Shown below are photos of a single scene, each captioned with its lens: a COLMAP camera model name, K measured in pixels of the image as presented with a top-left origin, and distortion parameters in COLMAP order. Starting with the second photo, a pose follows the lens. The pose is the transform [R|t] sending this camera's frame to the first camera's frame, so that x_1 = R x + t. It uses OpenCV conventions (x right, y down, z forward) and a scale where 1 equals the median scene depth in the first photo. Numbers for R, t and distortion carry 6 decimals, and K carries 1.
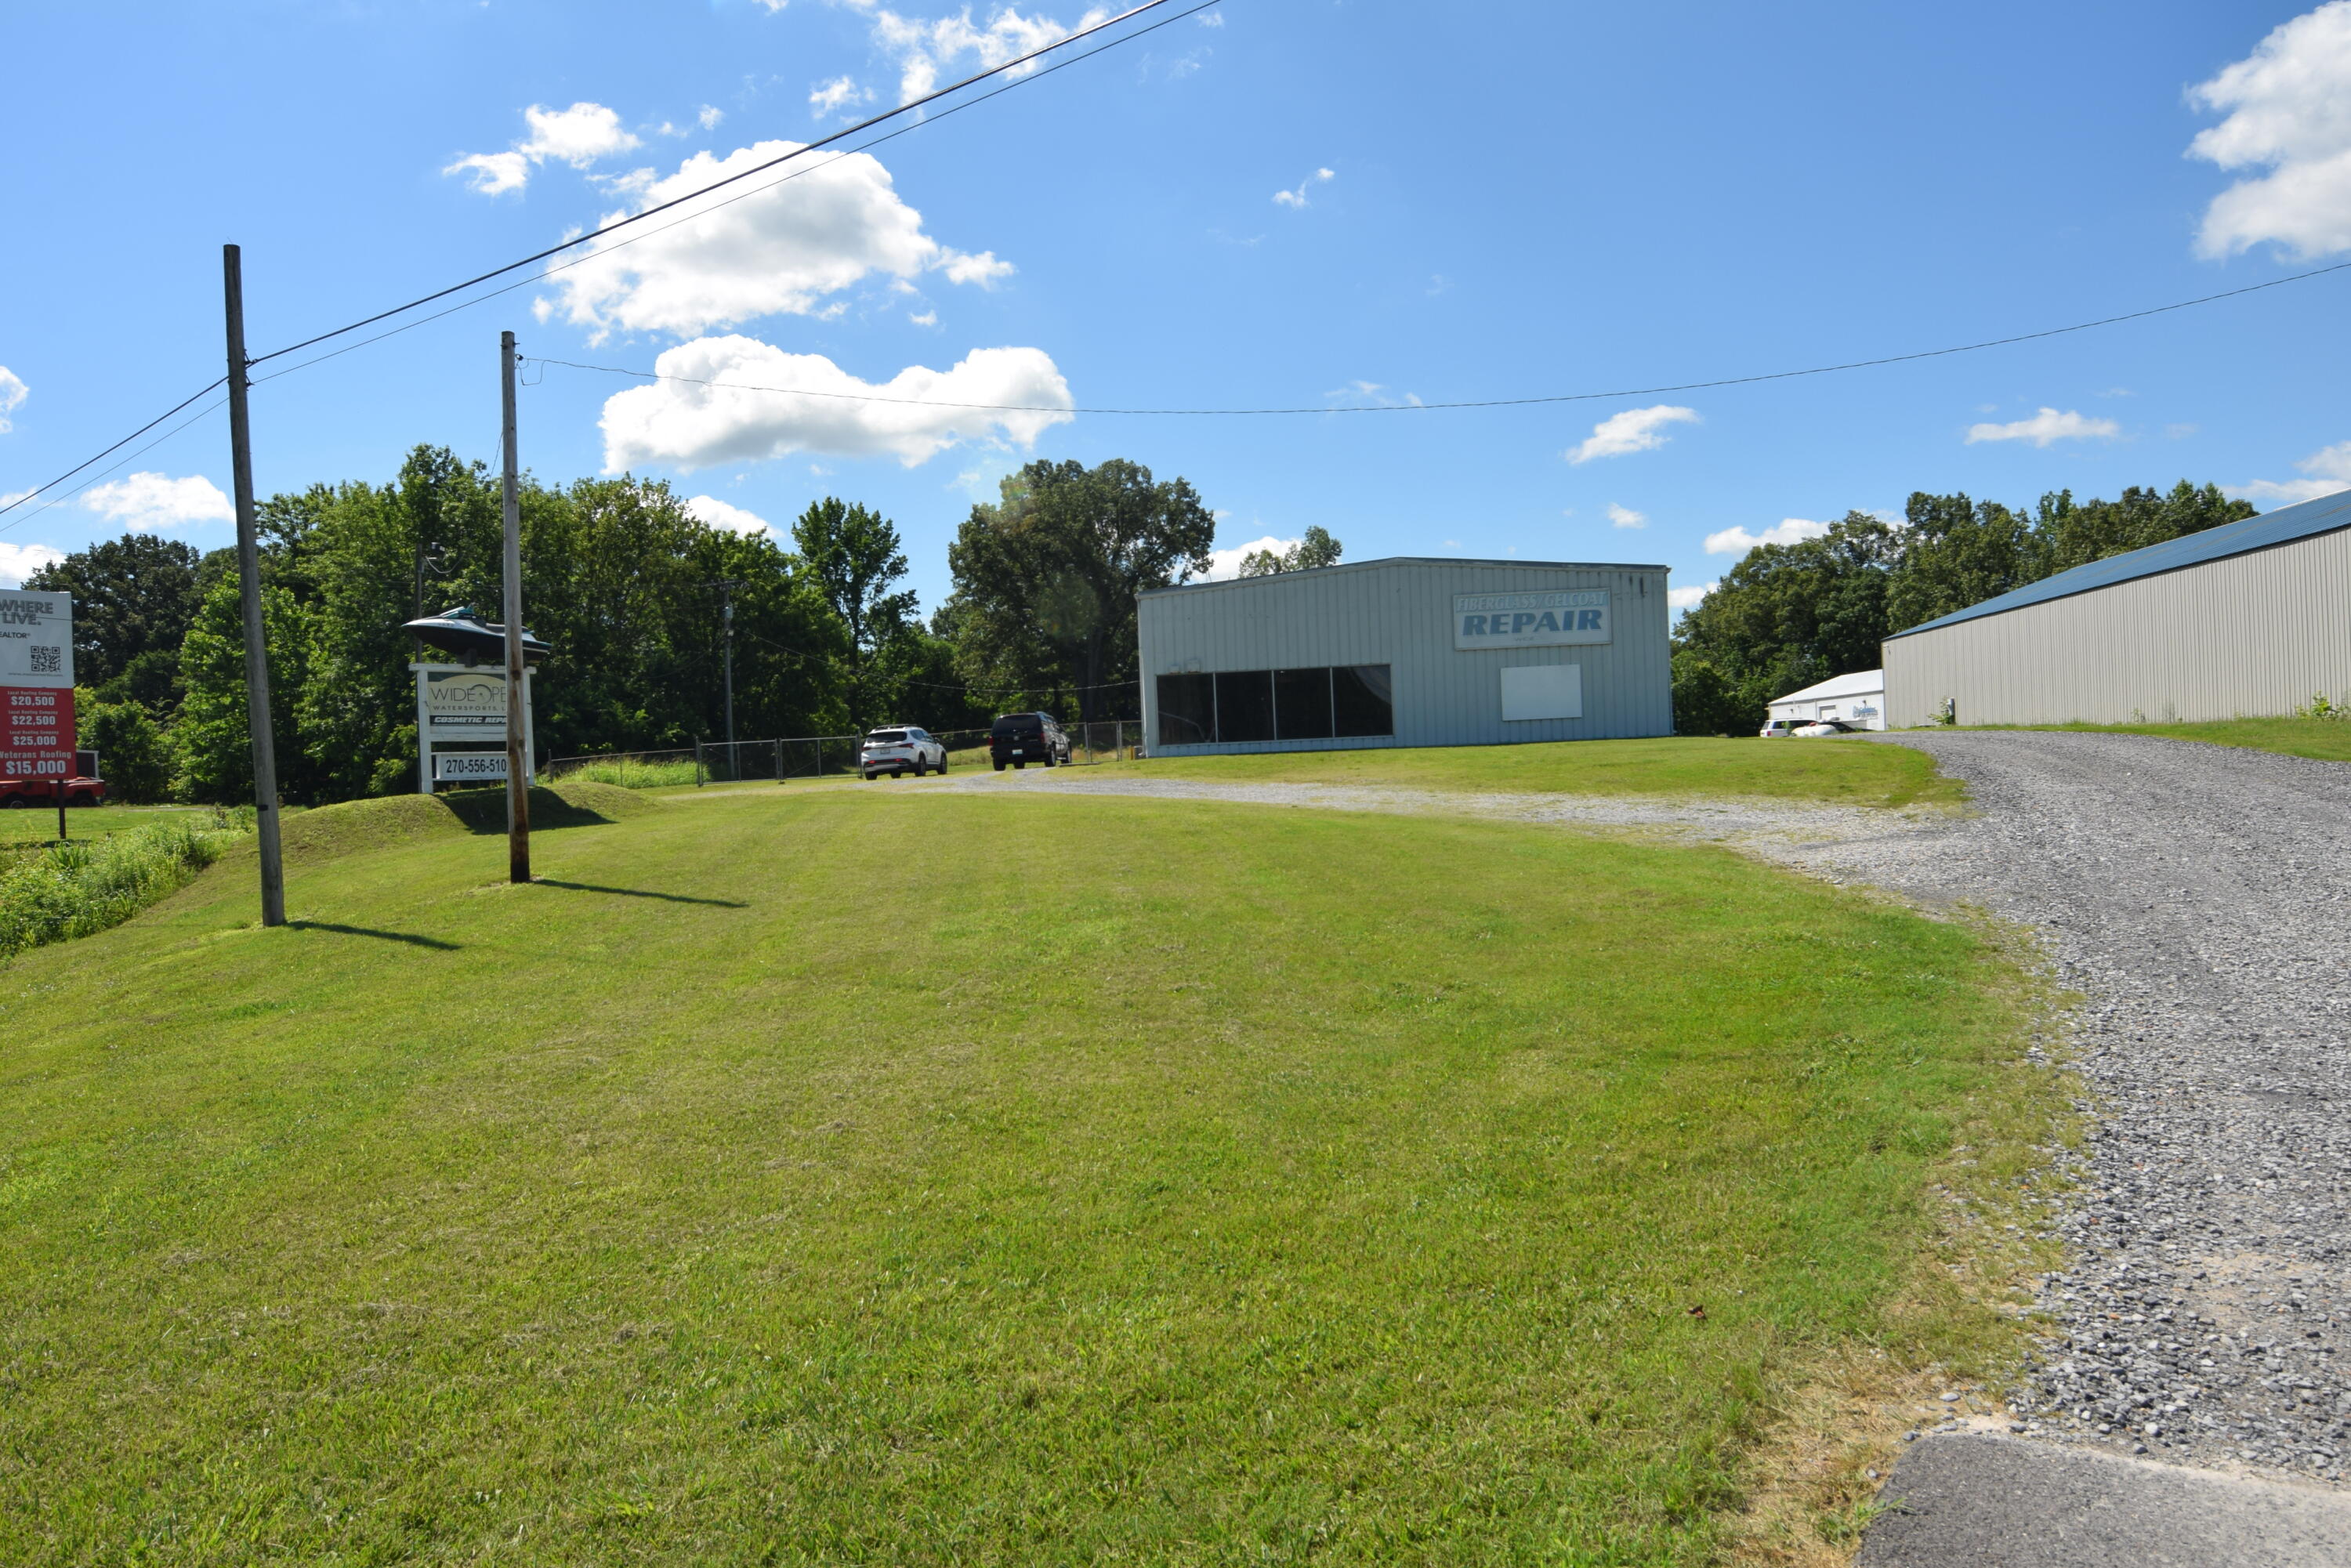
lens RADIAL K [[1524.2, 0, 1175.5], [0, 1524.2, 784.0], [0, 0, 1]] dist [0.000611, -0.000071]
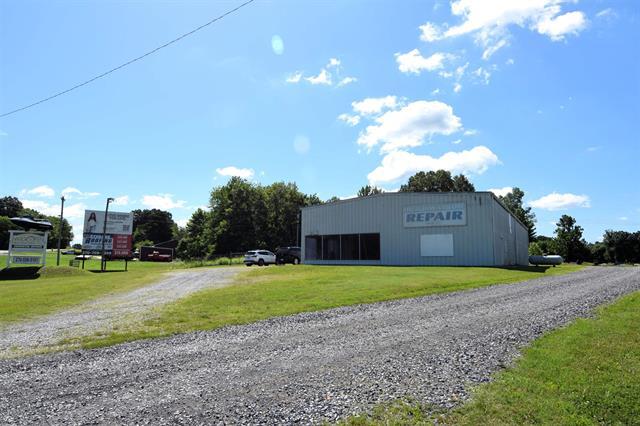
lens RADIAL K [[391.6, 0, 303.9], [0, 391.6, 213.1], [0, 0, 1]] dist [-0.003881, -0.000412]
pose [[0.872209, -0.013141, -0.488956, 0.356686], [-0.046063, 0.992990, -0.108854, -0.033461], [0.486959, 0.117467, 0.865490, 0.352377]]
